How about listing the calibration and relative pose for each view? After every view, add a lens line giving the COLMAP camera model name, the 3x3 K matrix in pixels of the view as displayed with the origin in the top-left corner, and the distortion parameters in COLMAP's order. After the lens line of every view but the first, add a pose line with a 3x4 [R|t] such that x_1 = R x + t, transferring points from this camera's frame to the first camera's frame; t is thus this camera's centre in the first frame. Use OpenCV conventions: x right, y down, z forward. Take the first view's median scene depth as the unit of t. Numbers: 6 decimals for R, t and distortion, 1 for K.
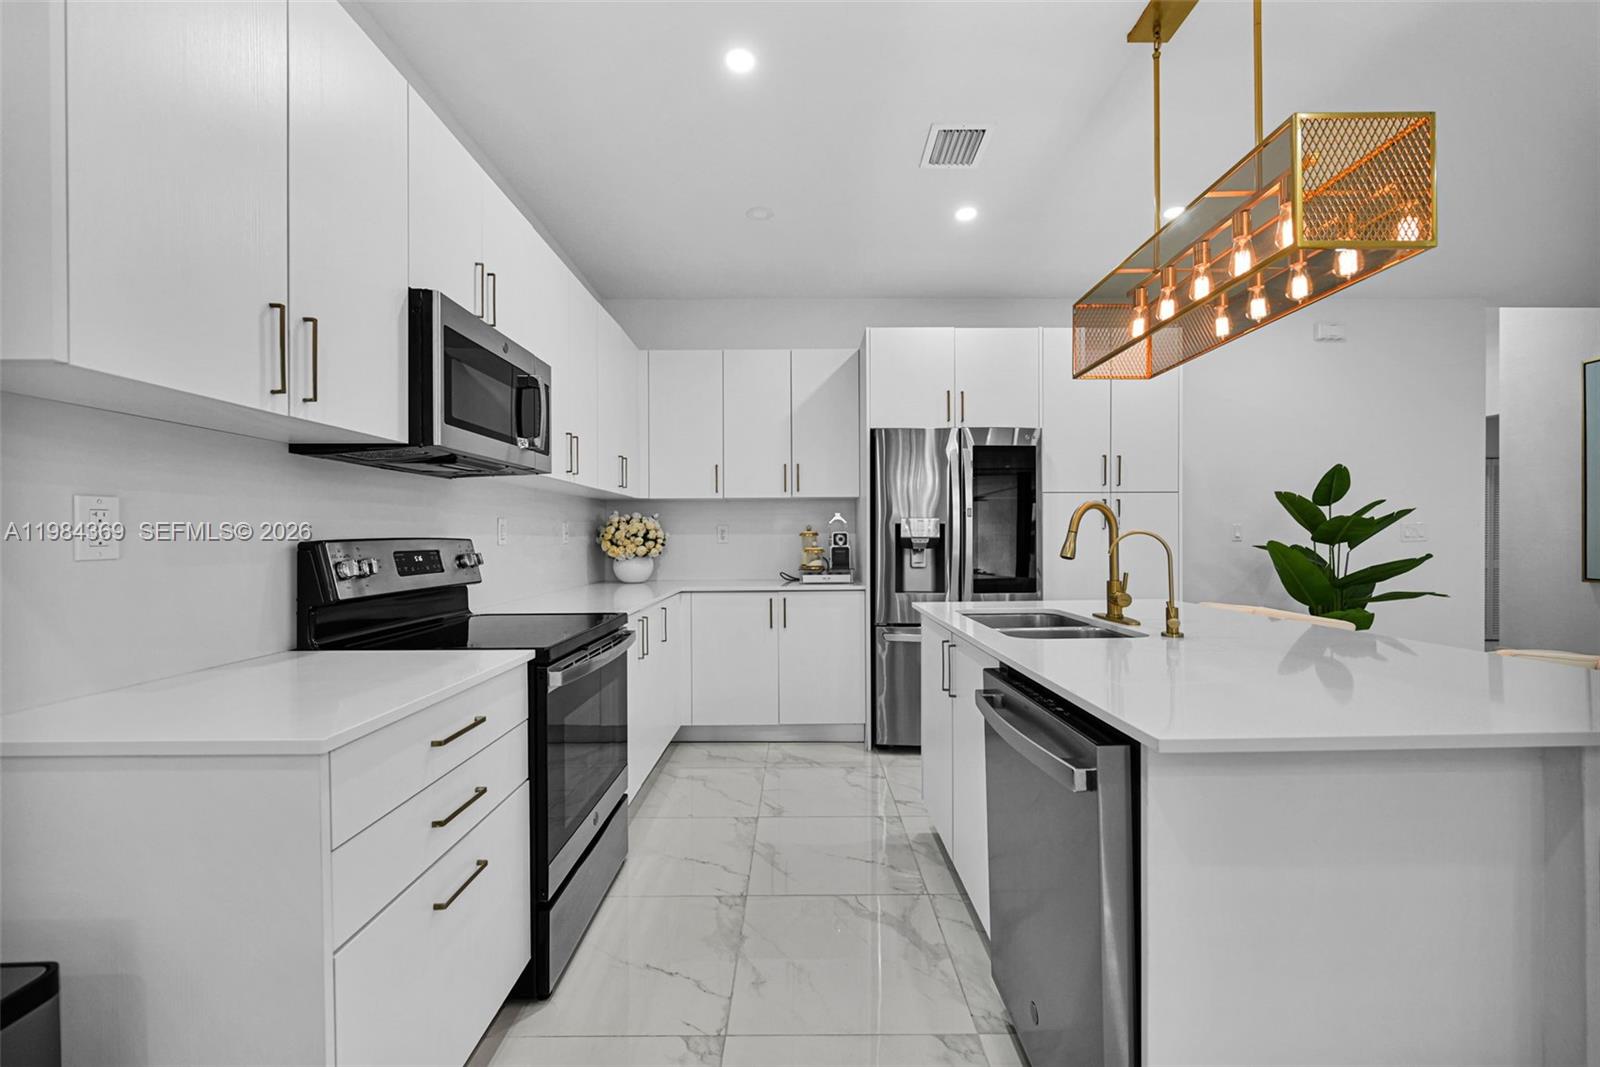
lens RADIAL K [[646.0, 0, 796.9], [0, 646.0, 538.9], [0, 0, 1]] dist [-0.000056, 0.000476]
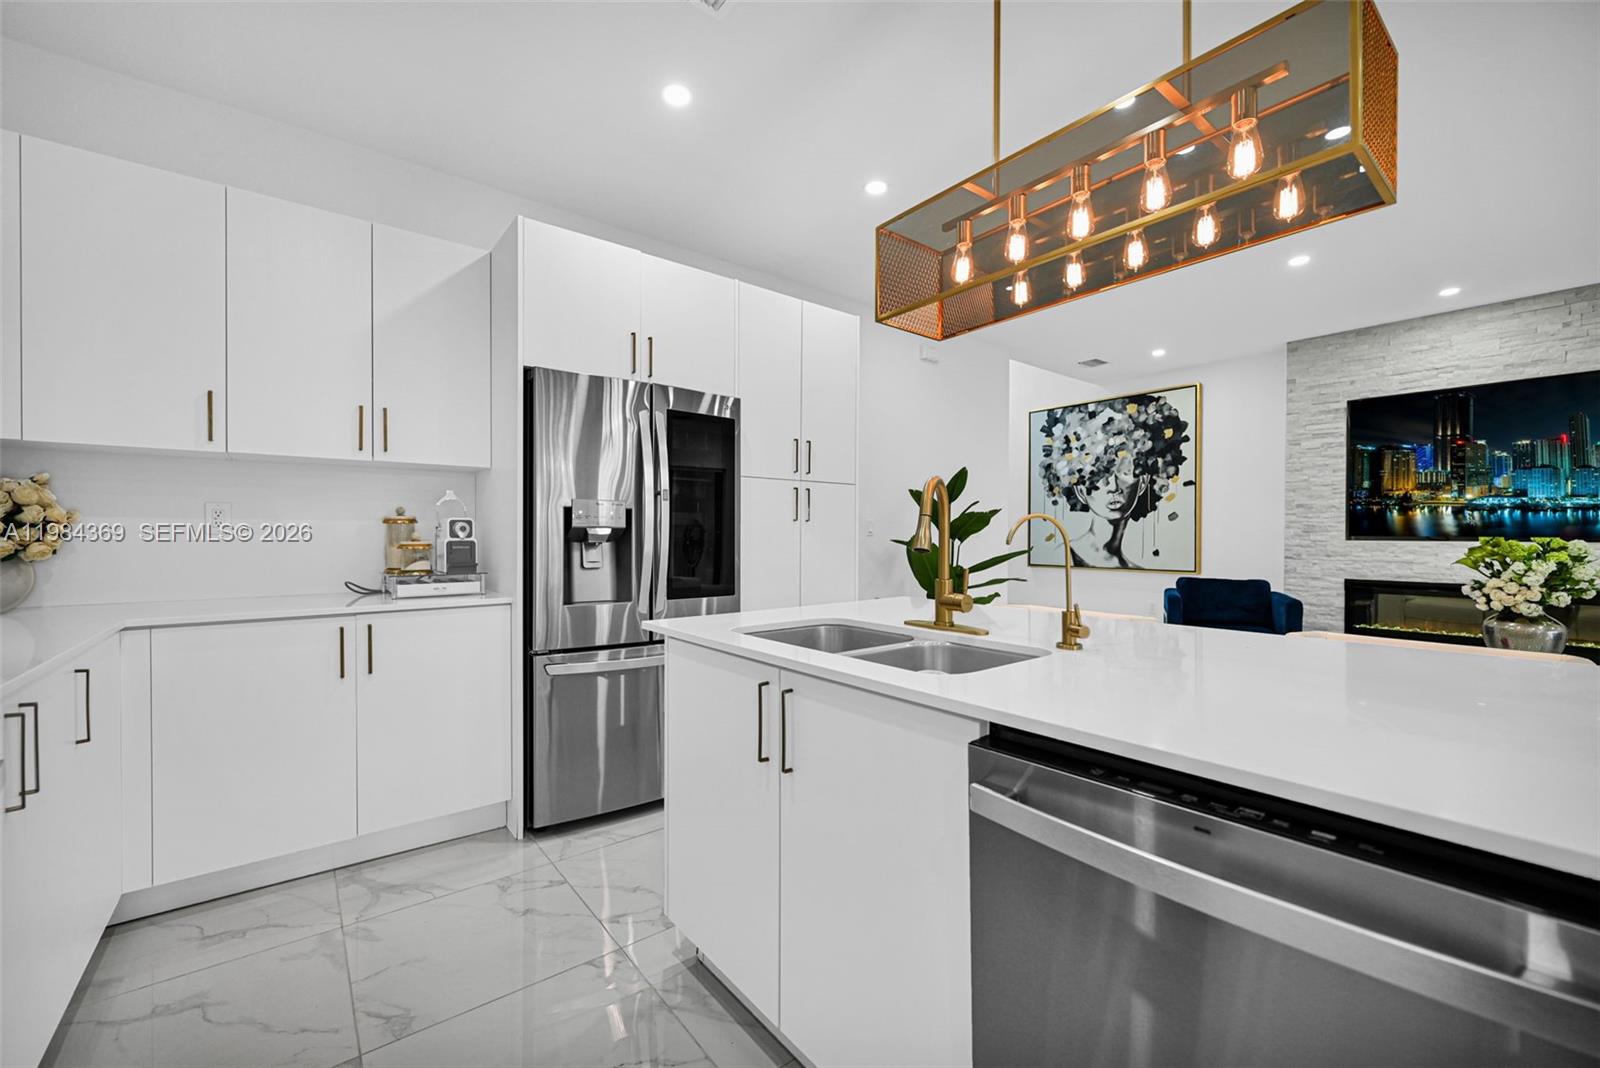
lens RADIAL K [[646.0, 0, 796.9], [0, 646.0, 539.4], [0, 0, 1]] dist [-0.000056, 0.000476]
pose [[0.781594, 0.002976, 0.623780, -0.085698], [-0.005213, 0.999985, 0.001761, 0.009297], [-0.623765, -0.004628, 0.781598, 0.288055]]
